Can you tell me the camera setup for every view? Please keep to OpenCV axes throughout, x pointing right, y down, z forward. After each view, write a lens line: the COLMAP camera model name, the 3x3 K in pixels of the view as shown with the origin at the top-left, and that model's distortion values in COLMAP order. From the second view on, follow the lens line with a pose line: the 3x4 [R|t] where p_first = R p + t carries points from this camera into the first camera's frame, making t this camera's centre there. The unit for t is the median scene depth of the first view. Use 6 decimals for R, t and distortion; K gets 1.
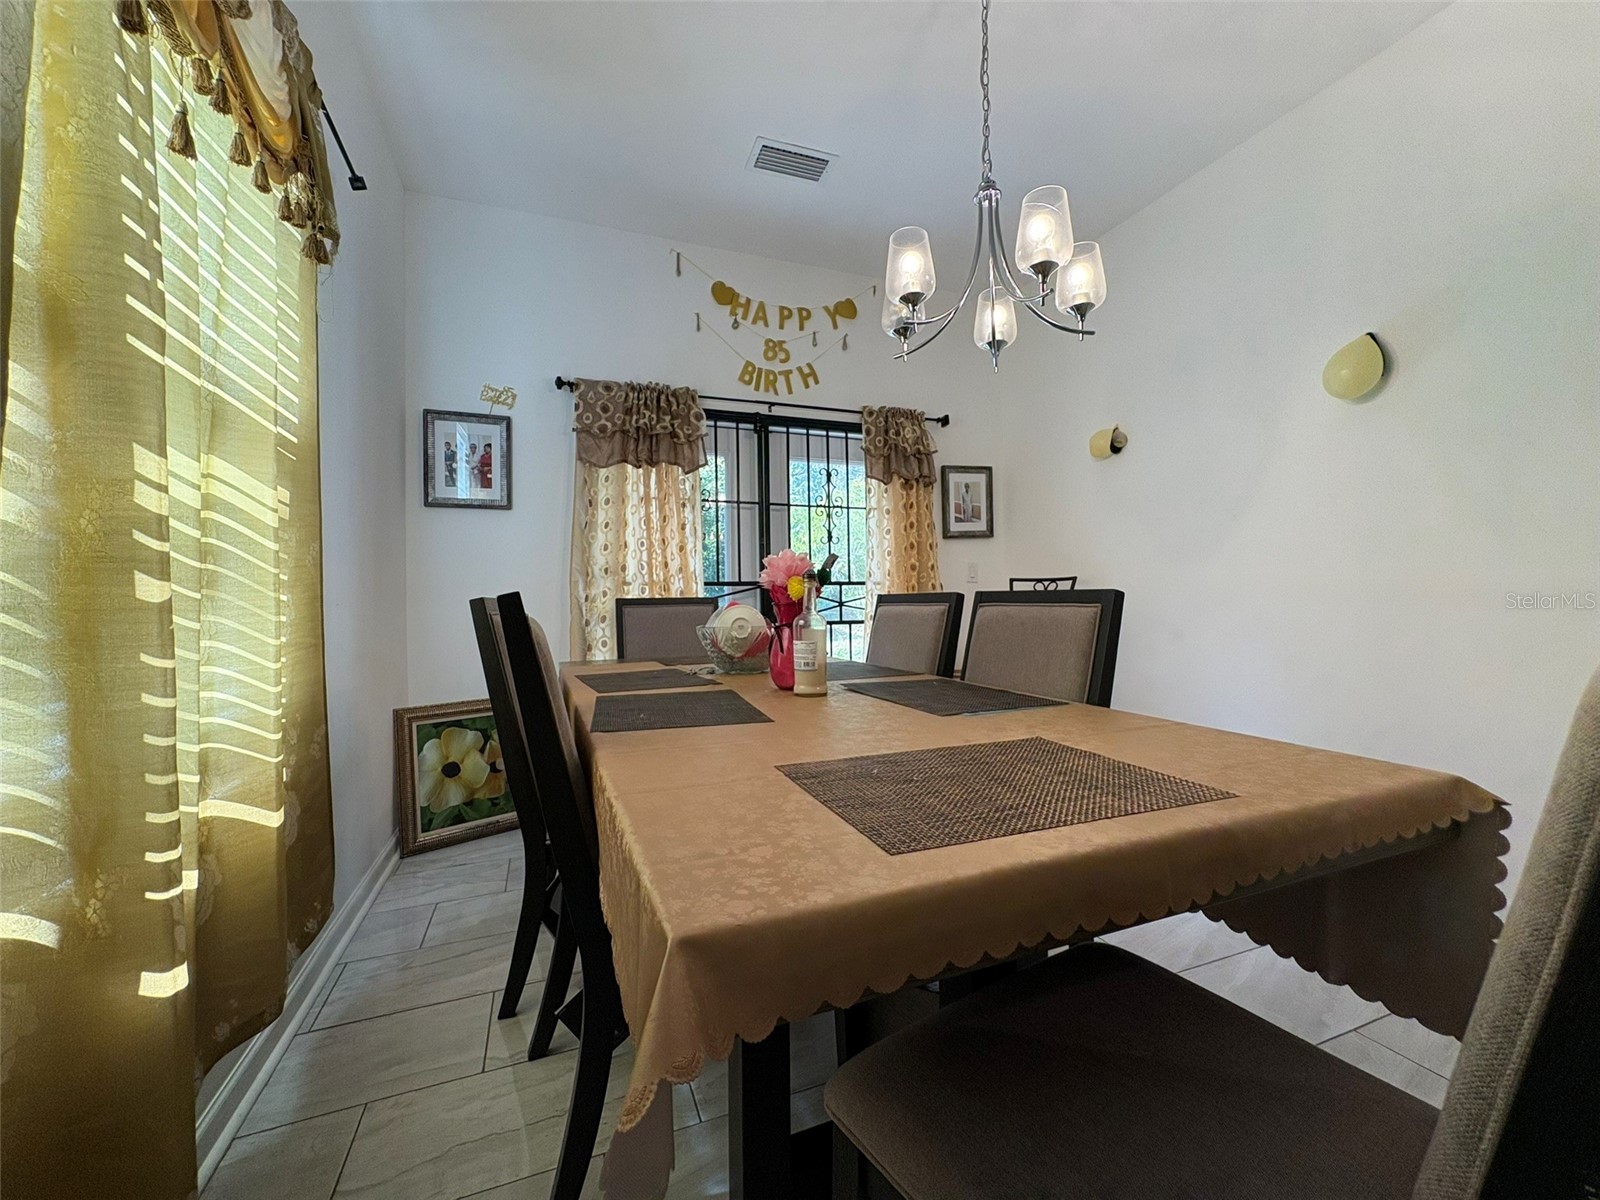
lens RADIAL K [[638.8, 0, 790.2], [0, 638.8, 598.4], [0, 0, 1]] dist [-0.002031, 0.000013]
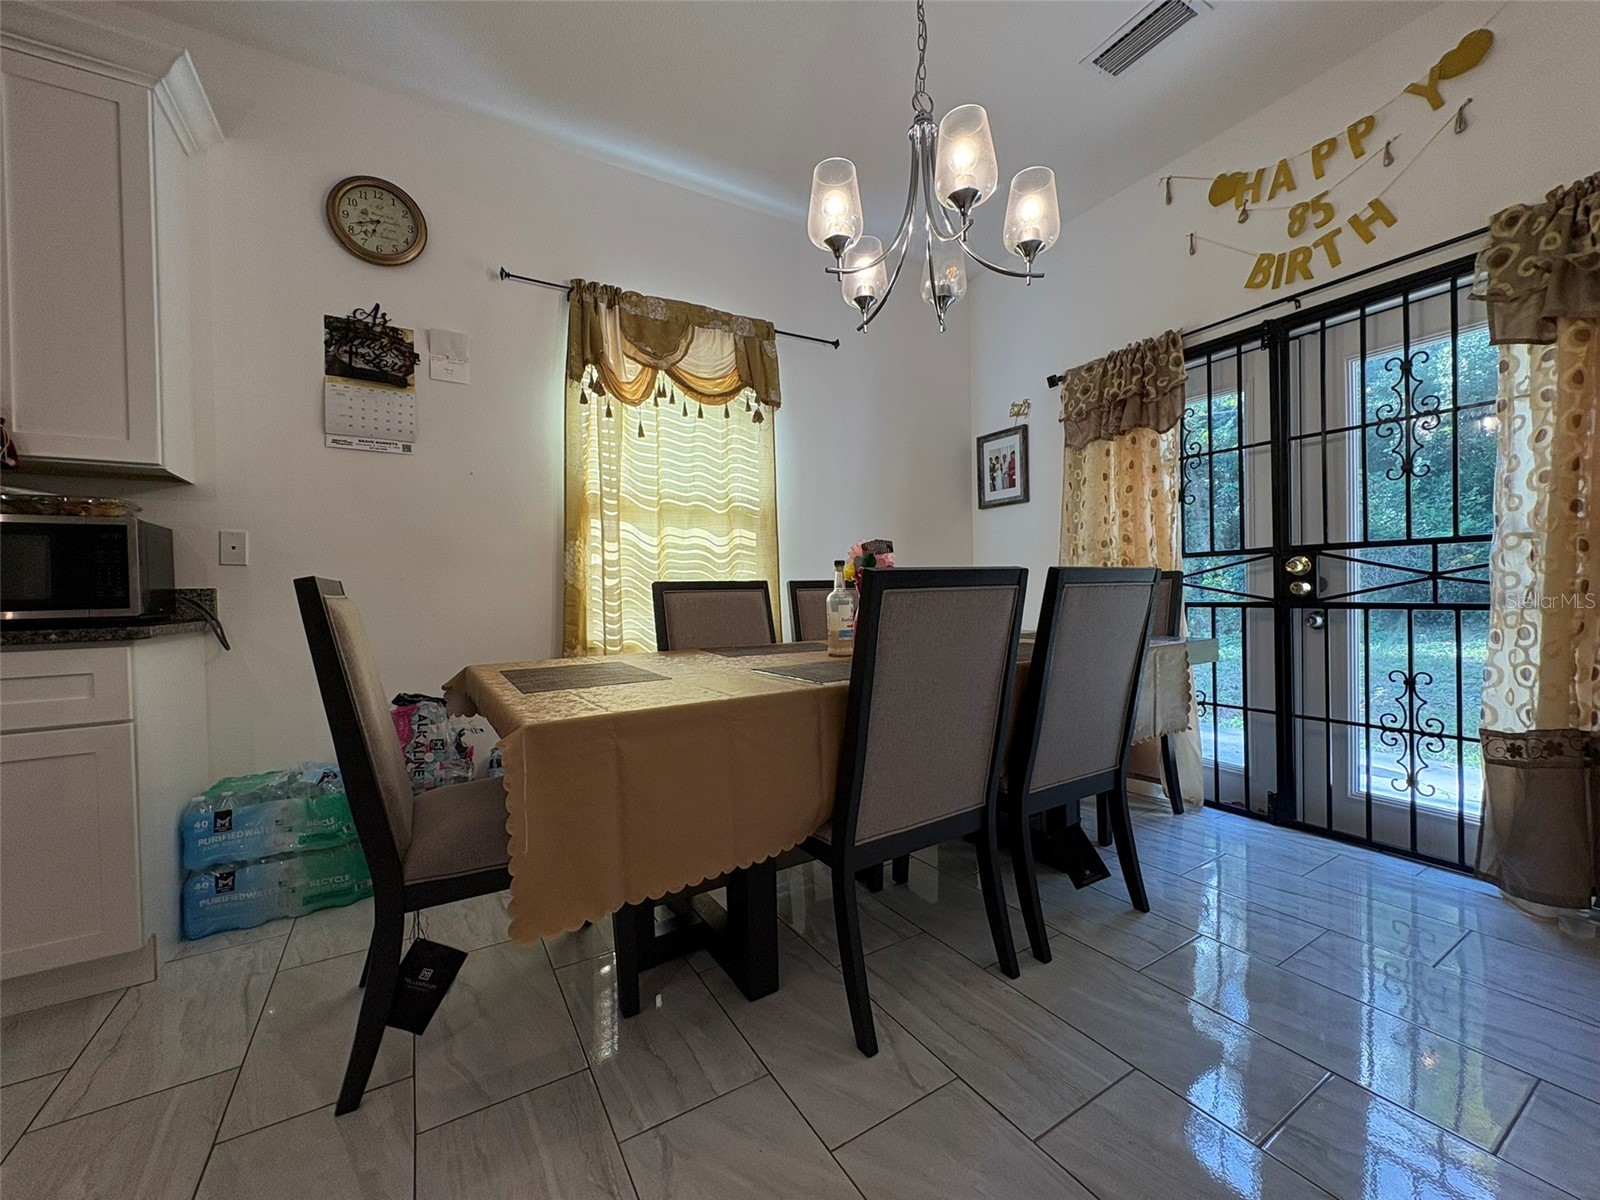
lens RADIAL K [[638.8, 0, 798.3], [0, 638.8, 599.4], [0, 0, 1]] dist [-0.002031, 0.000013]
pose [[0.167224, 0.023417, -0.985641, 0.595560], [0.023840, 0.999330, 0.027786, 0.000476], [0.985631, -0.028144, 0.166553, 0.325738]]
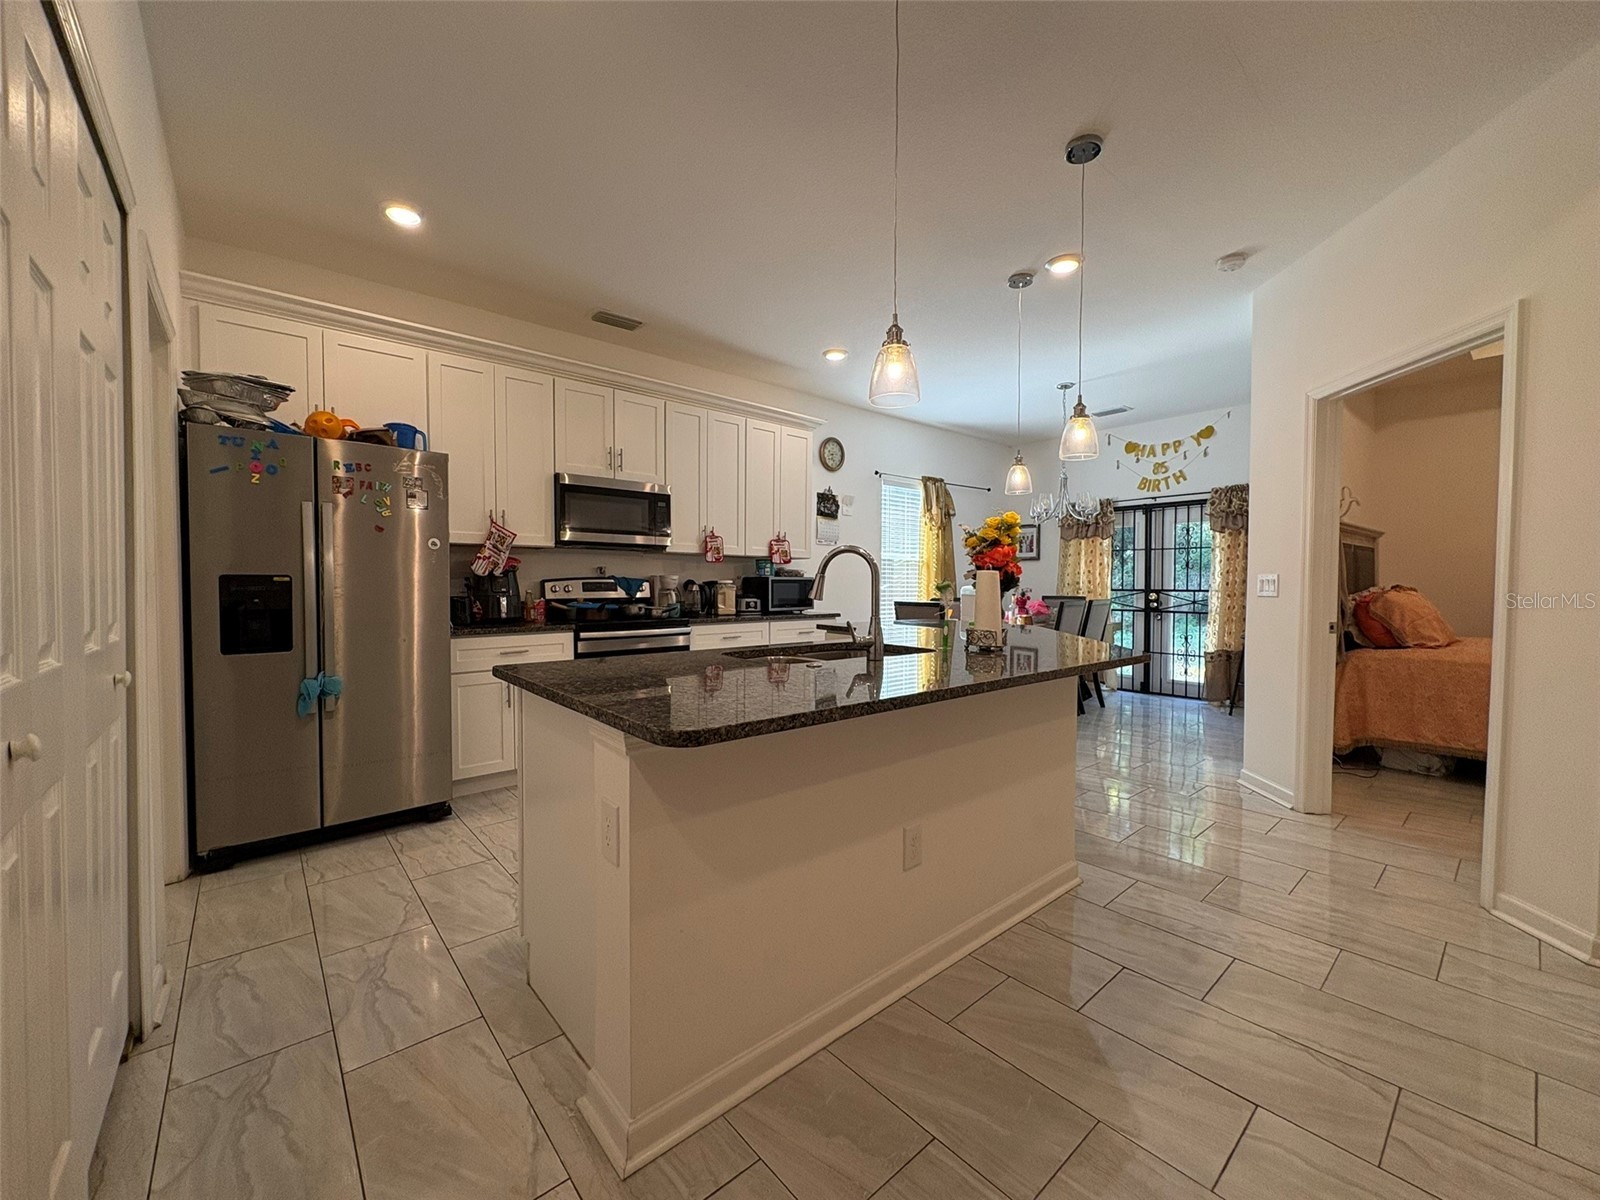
lens RADIAL K [[638.8, 0, 799.8], [0, 638.8, 601.1], [0, 0, 1]] dist [-0.002031, 0.000013]
pose [[0.327236, 0.040000, -0.944096, 1.470270], [-0.002356, 0.999135, 0.041515, -0.069350], [0.944940, -0.011361, 0.327047, -0.656630]]
